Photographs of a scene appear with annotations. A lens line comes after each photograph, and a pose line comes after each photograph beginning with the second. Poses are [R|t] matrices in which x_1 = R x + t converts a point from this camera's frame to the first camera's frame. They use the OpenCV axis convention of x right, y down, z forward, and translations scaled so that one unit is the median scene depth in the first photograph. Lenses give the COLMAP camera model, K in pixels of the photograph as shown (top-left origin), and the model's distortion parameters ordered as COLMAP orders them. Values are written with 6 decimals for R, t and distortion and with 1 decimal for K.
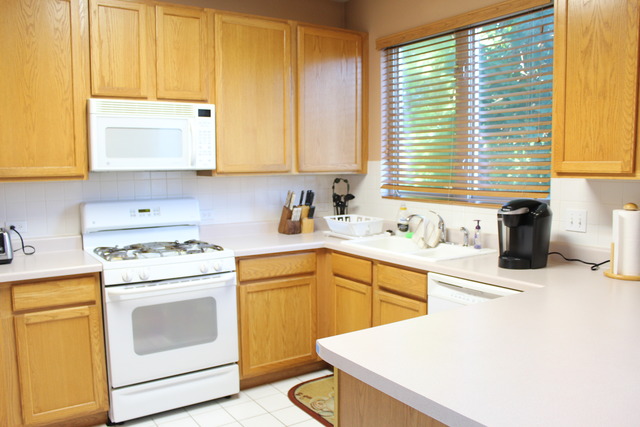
lens RADIAL K [[546.1, 0, 317.8], [0, 546.1, 215.0], [0, 0, 1]] dist [-0.101288, 0.025109]
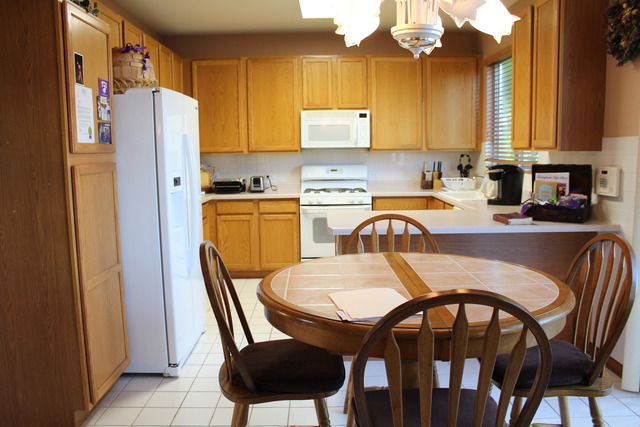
lens RADIAL K [[546.1, 0, 321.1], [0, 546.1, 214.9], [0, 0, 1]] dist [-0.101288, 0.025109]
pose [[0.840351, 0.061604, -0.538531, 0.666013], [-0.044390, 0.998005, 0.044896, 0.063342], [0.540222, -0.013823, 0.841409, -0.585619]]
